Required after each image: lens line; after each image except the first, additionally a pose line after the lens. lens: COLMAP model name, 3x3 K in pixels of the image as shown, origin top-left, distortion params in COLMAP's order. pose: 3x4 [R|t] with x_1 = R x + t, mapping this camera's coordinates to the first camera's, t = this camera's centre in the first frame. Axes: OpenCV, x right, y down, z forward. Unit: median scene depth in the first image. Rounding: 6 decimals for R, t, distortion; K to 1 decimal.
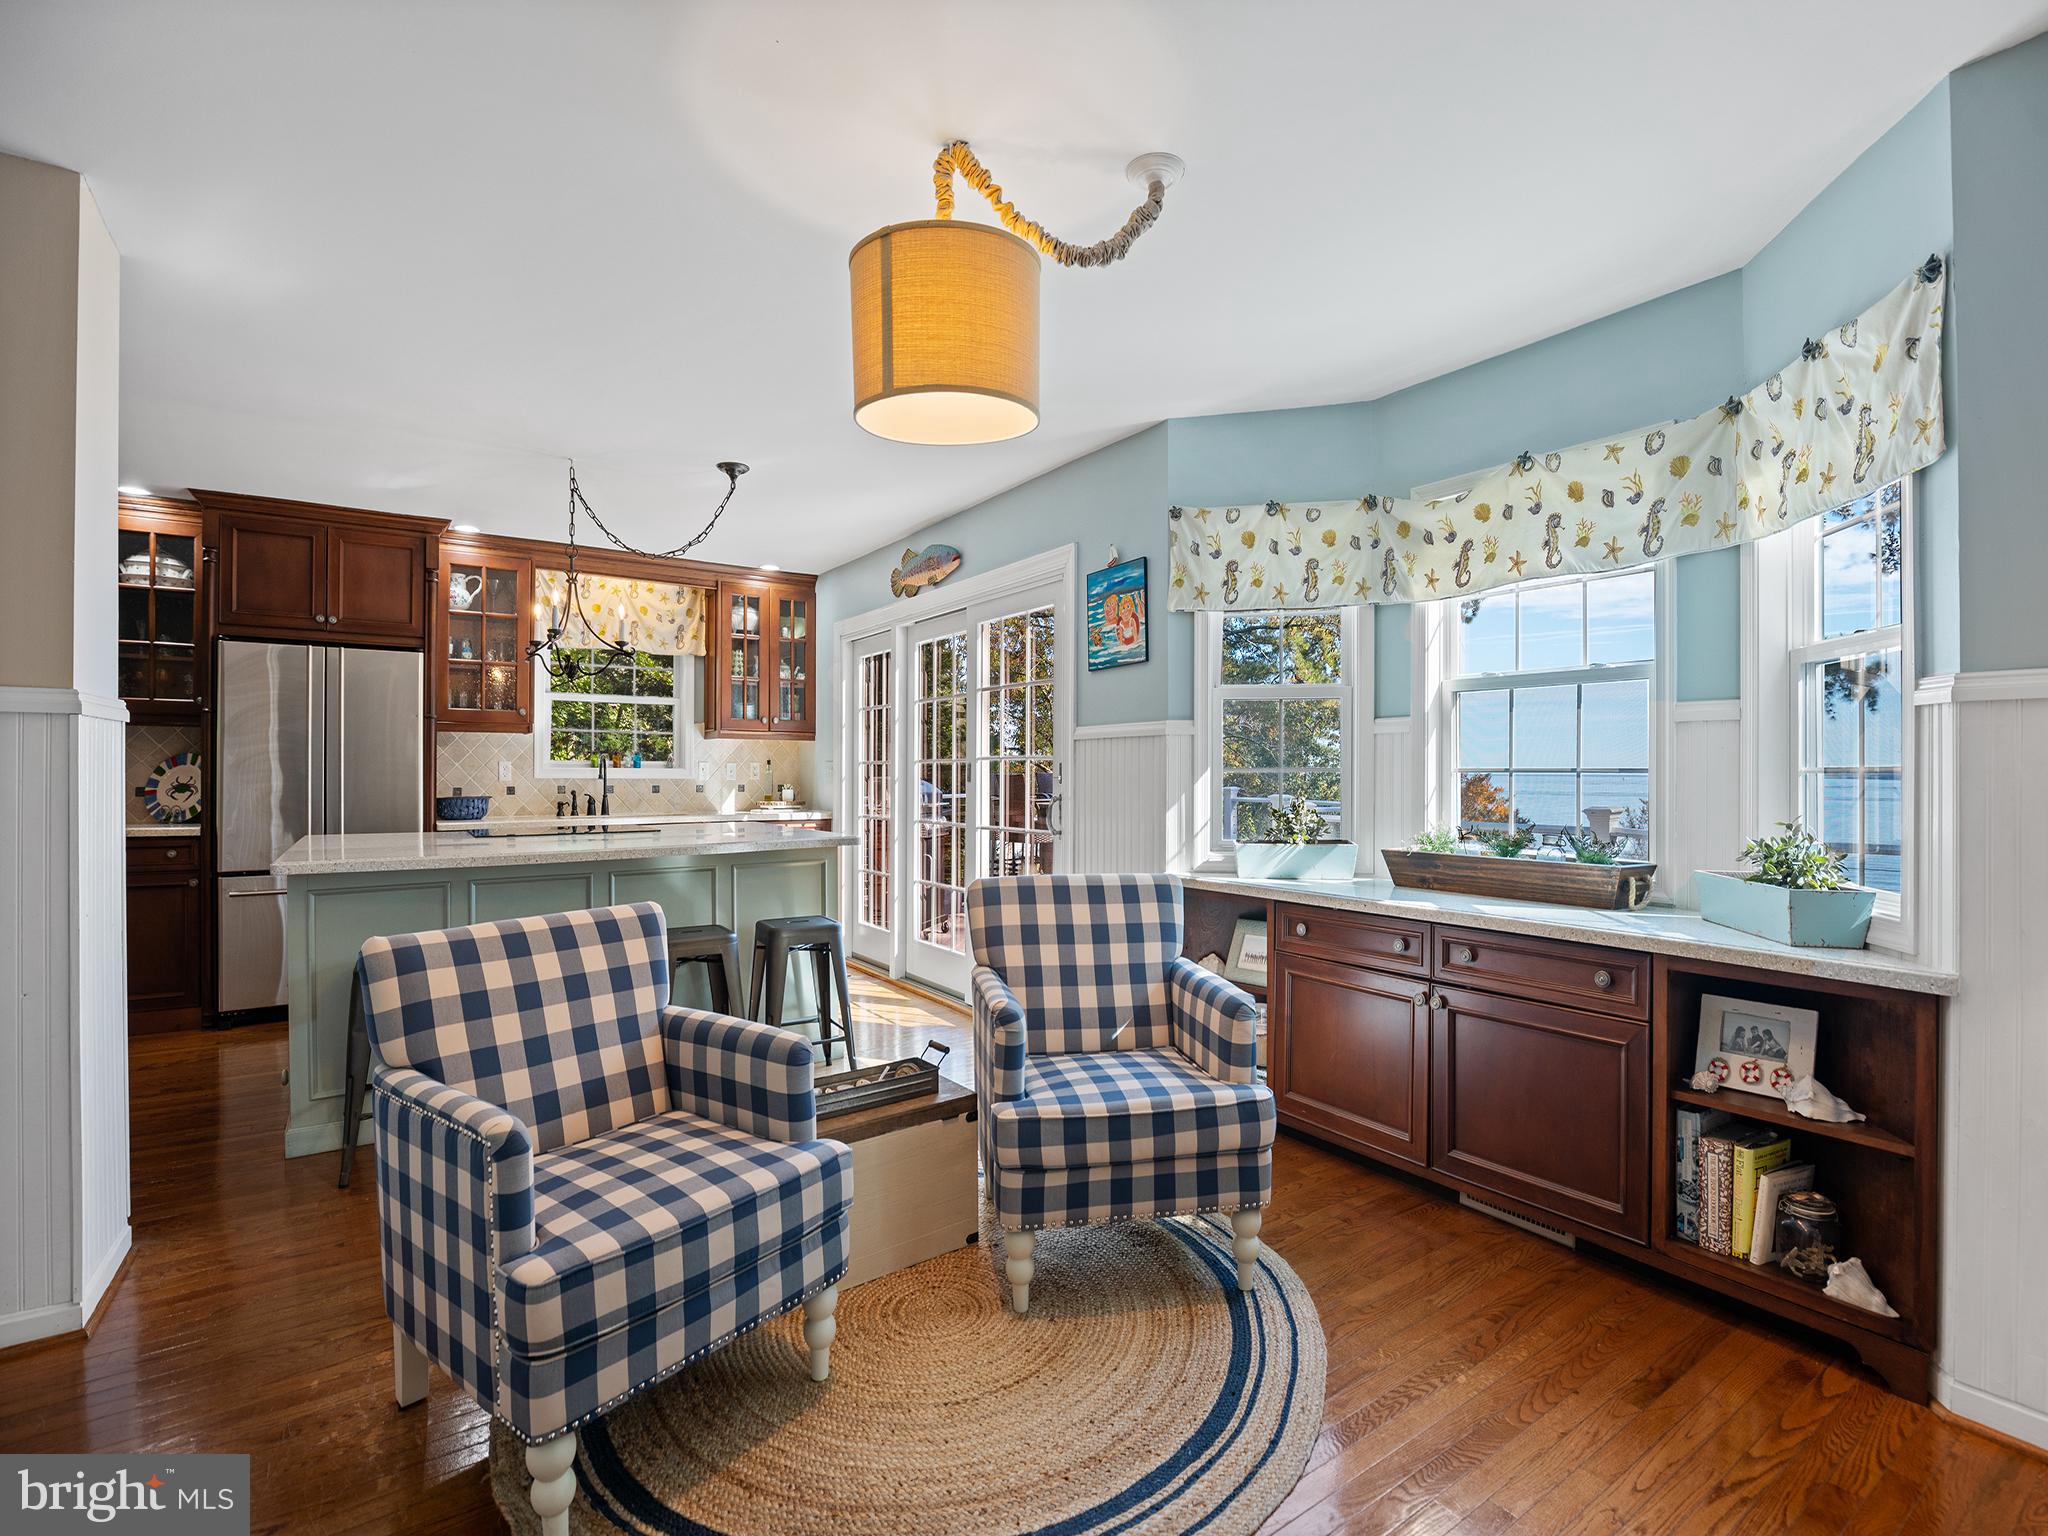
lens RADIAL K [[937.6, 0, 1029.8], [0, 937.6, 773.6], [0, 0, 1]] dist [-0.028591, 0.004767]
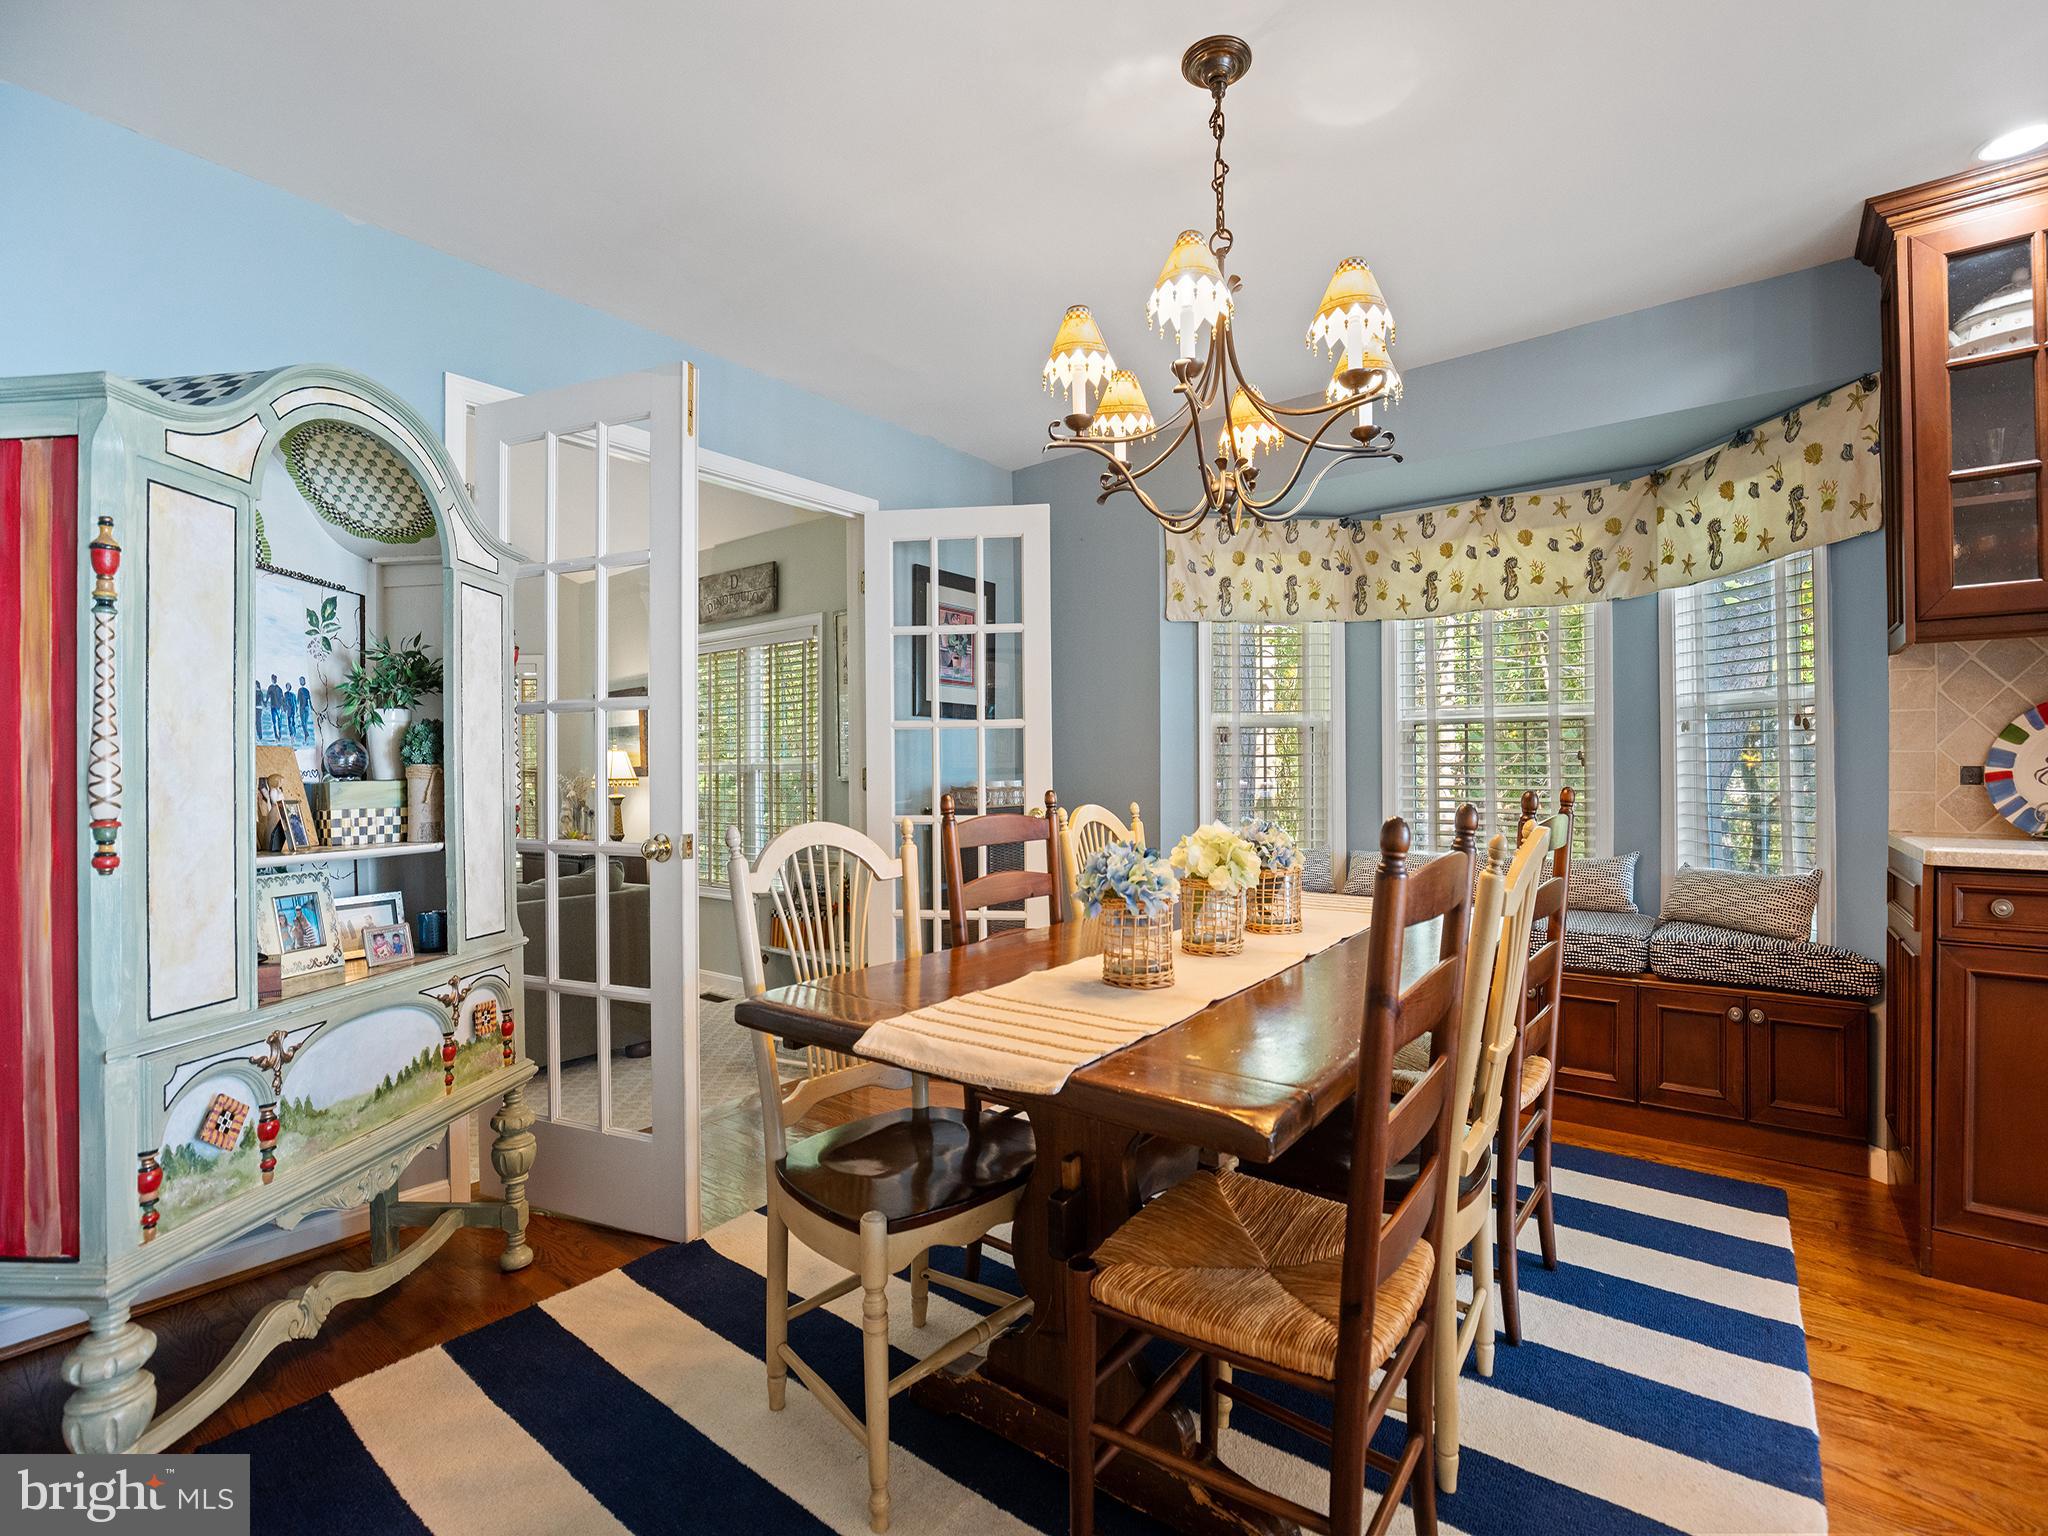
lens RADIAL K [[937.6, 0, 1047.3], [0, 937.6, 773.9], [0, 0, 1]] dist [-0.028591, 0.004767]
pose [[0.331016, -0.005081, -0.943611, -0.592255], [0.005193, 0.999980, -0.003563, 0.016653], [0.943611, -0.003721, 0.331036, 0.305892]]
